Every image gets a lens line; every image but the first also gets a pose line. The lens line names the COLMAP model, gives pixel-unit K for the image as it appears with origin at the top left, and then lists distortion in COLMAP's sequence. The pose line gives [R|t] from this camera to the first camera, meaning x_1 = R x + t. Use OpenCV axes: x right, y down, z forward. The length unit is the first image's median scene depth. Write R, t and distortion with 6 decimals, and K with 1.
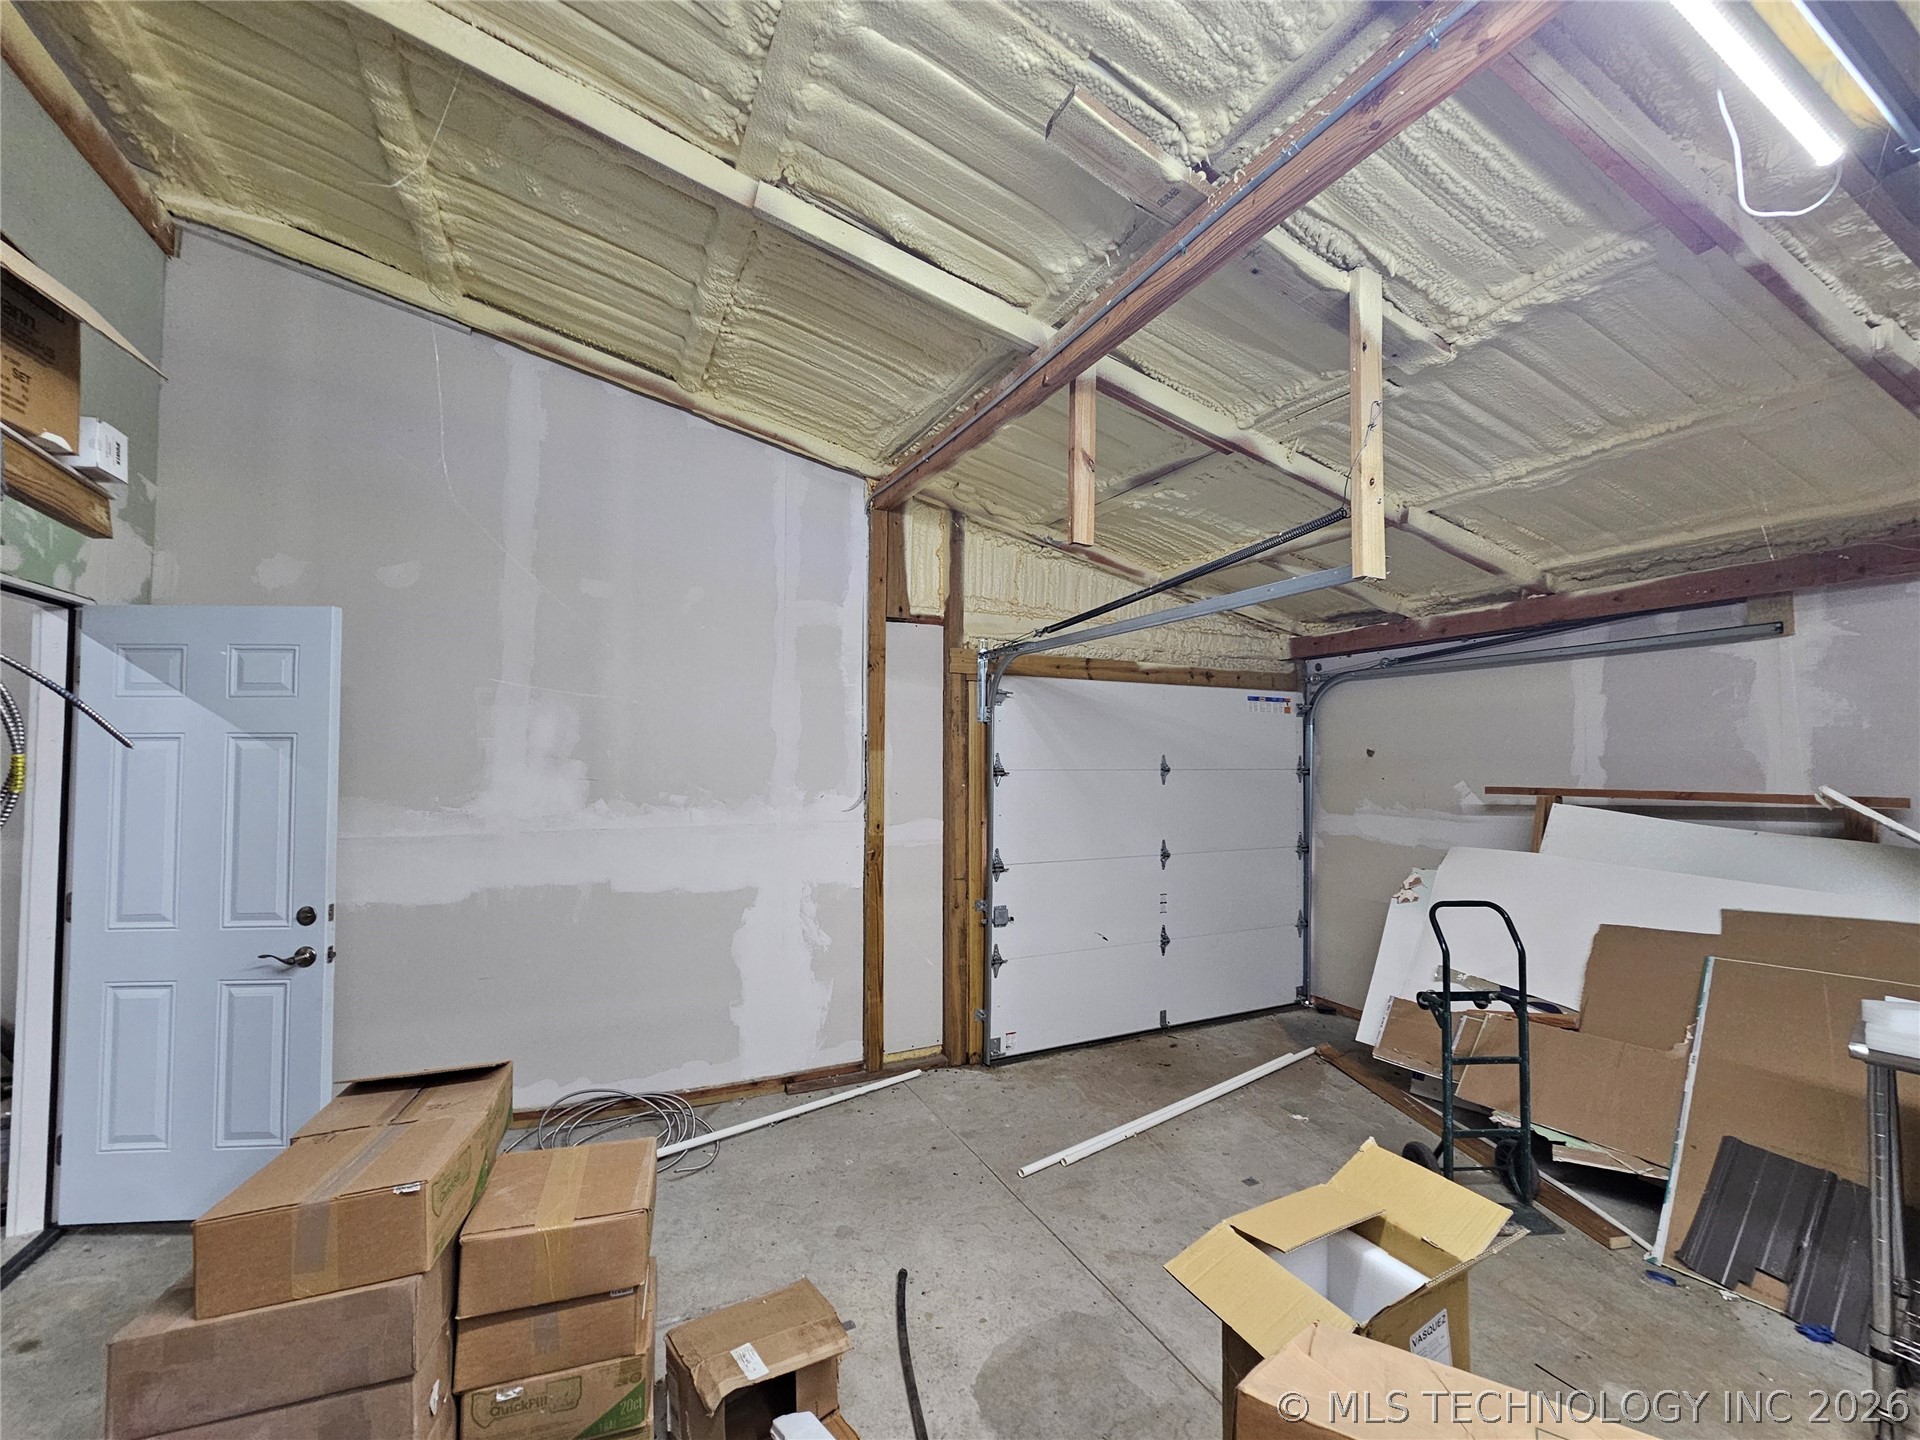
lens RADIAL K [[780.7, 0, 962.1], [0, 780.7, 726.1], [0, 0, 1]] dist [-0.000011, -0.003262]
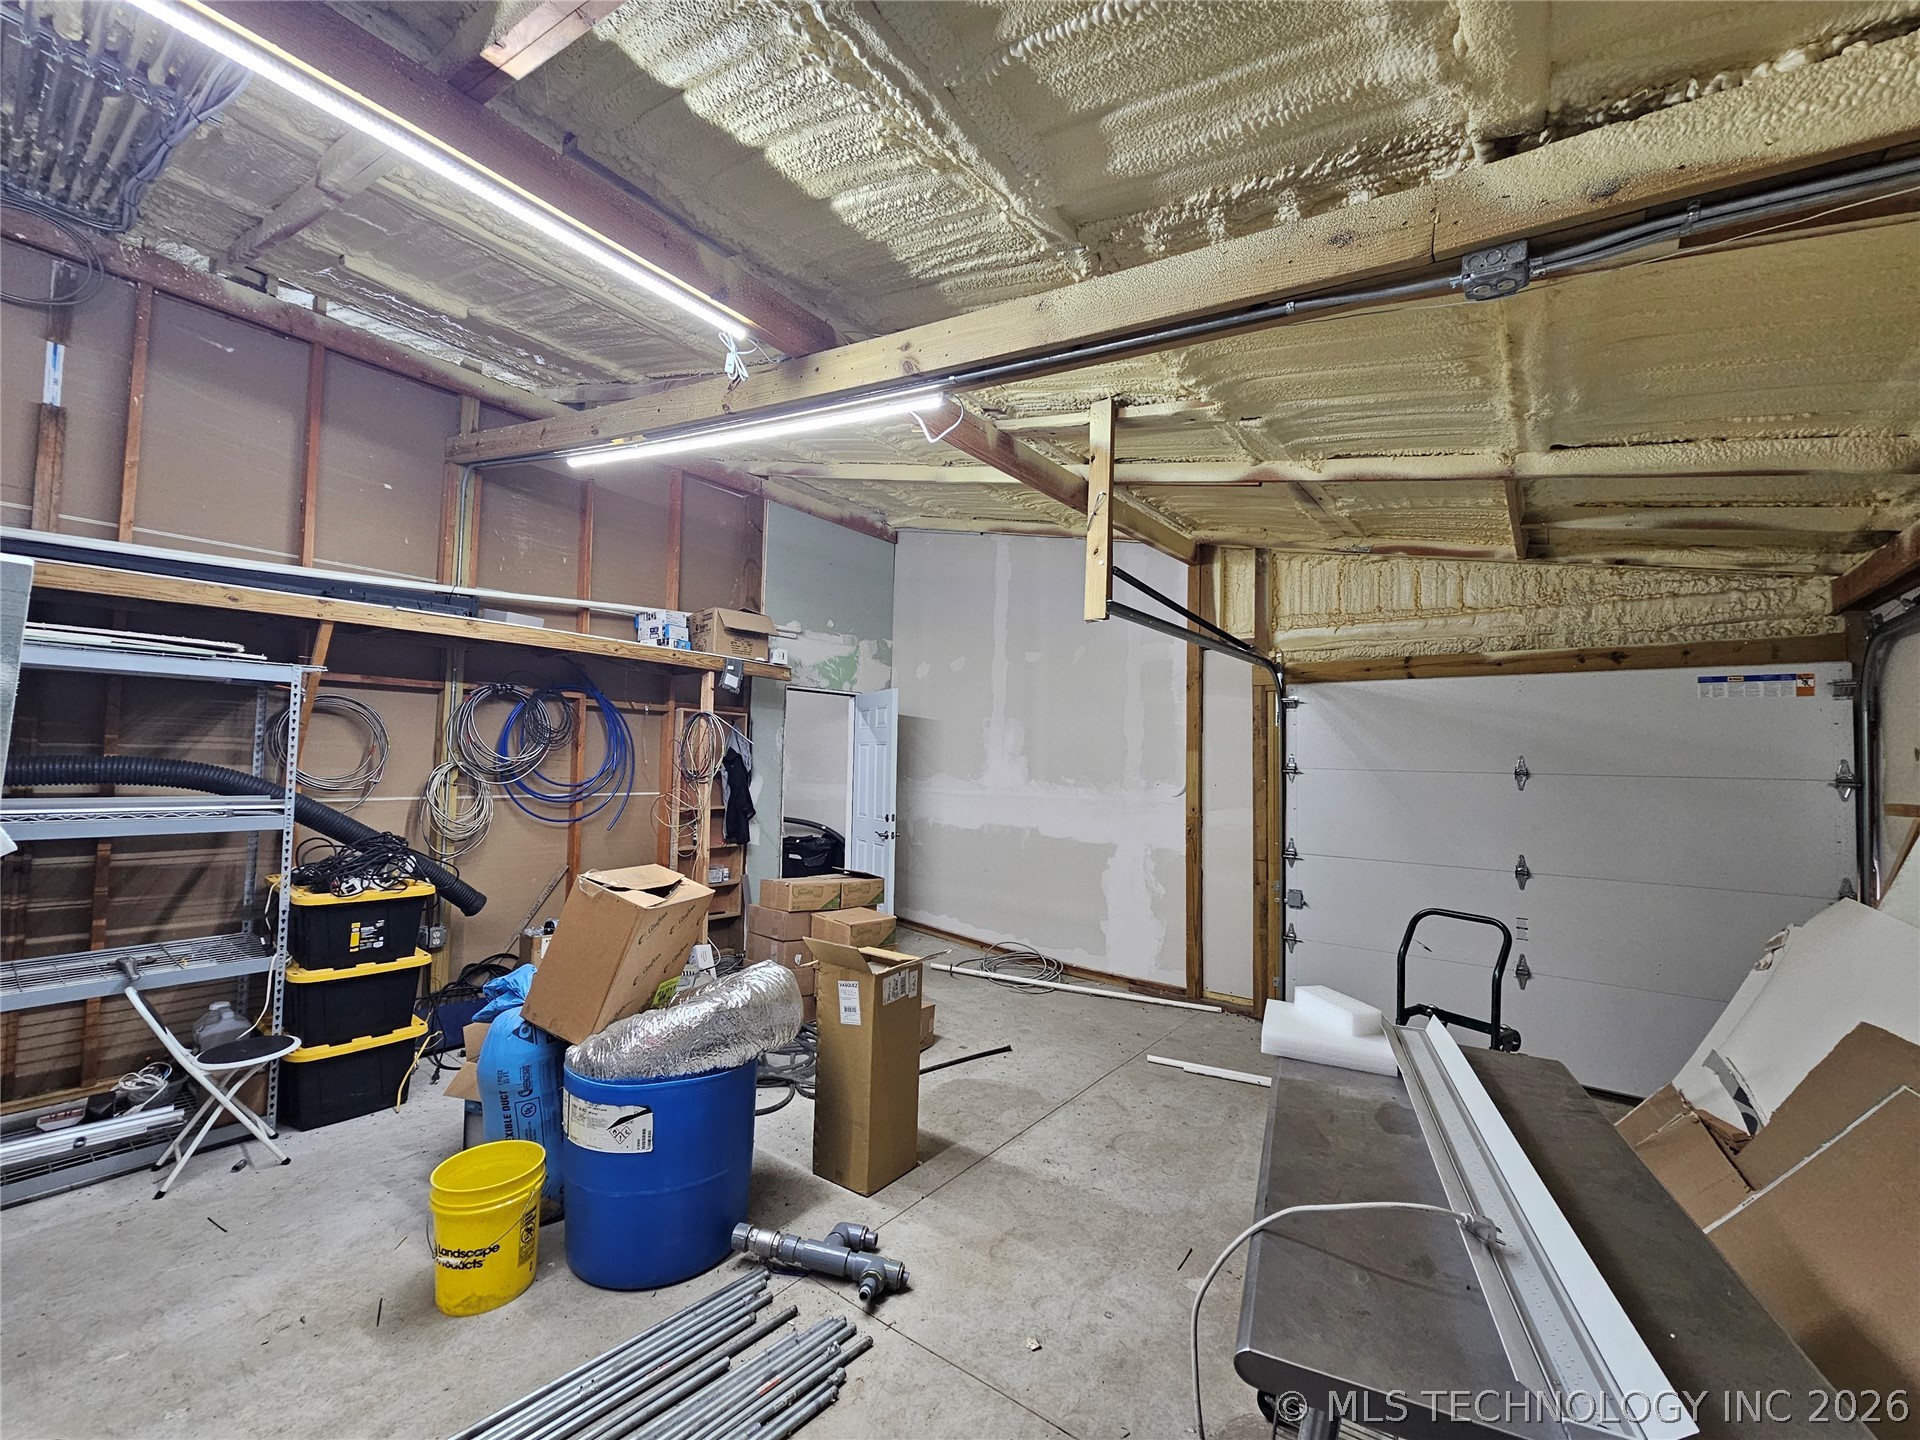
lens RADIAL K [[780.7, 0, 970.1], [0, 780.7, 719.9], [0, 0, 1]] dist [-0.000011, -0.003262]
pose [[0.456152, -0.042138, -0.888904, 0.946217], [0.016546, 0.999107, -0.038872, 0.025573], [0.889748, 0.003023, 0.456441, 0.082950]]
